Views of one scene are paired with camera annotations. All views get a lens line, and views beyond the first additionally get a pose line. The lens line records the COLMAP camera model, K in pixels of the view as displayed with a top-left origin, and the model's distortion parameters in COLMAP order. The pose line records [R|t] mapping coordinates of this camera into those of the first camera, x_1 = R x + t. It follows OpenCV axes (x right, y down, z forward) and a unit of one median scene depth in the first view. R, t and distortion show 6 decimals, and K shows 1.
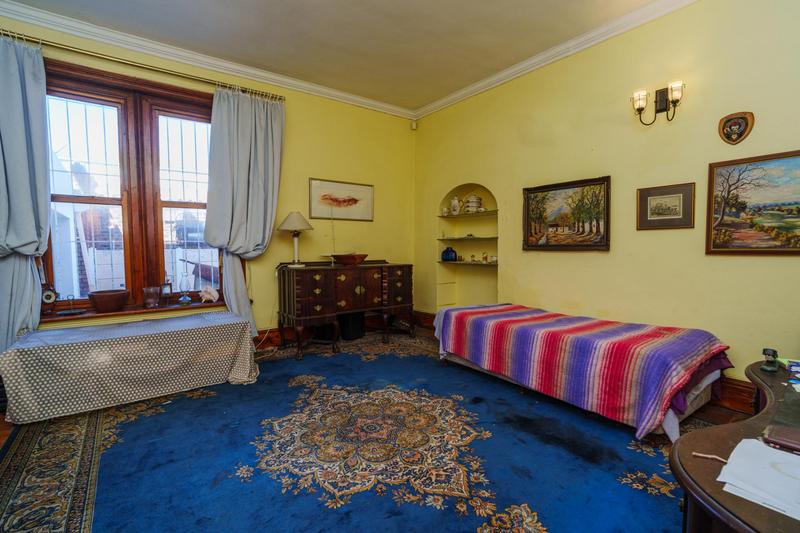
lens RADIAL K [[380.2, 0, 401.6], [0, 380.2, 269.3], [0, 0, 1]] dist [-0.013960, 0.003335]
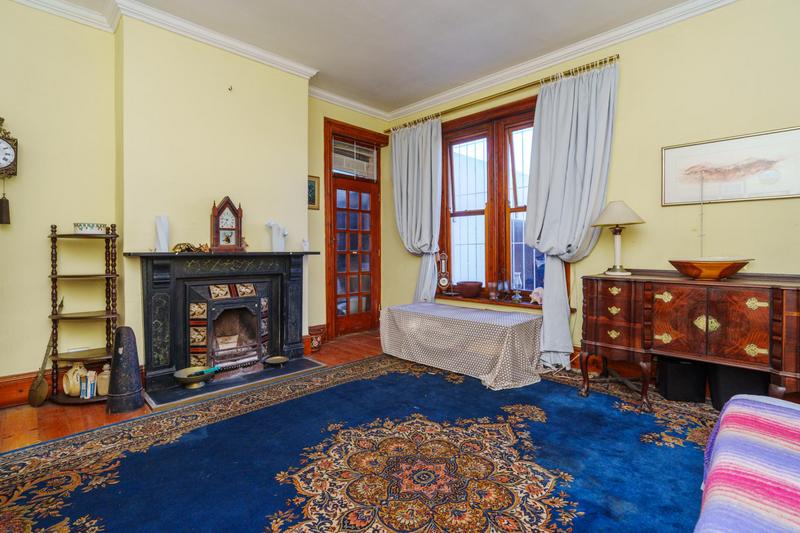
lens RADIAL K [[380.2, 0, 402.2], [0, 380.2, 254.8], [0, 0, 1]] dist [-0.013960, 0.003335]
pose [[0.130714, 0.014678, -0.991311, 0.532938], [-0.059219, 0.998221, 0.006972, -0.034260], [0.989650, 0.057793, 0.131350, 0.643269]]
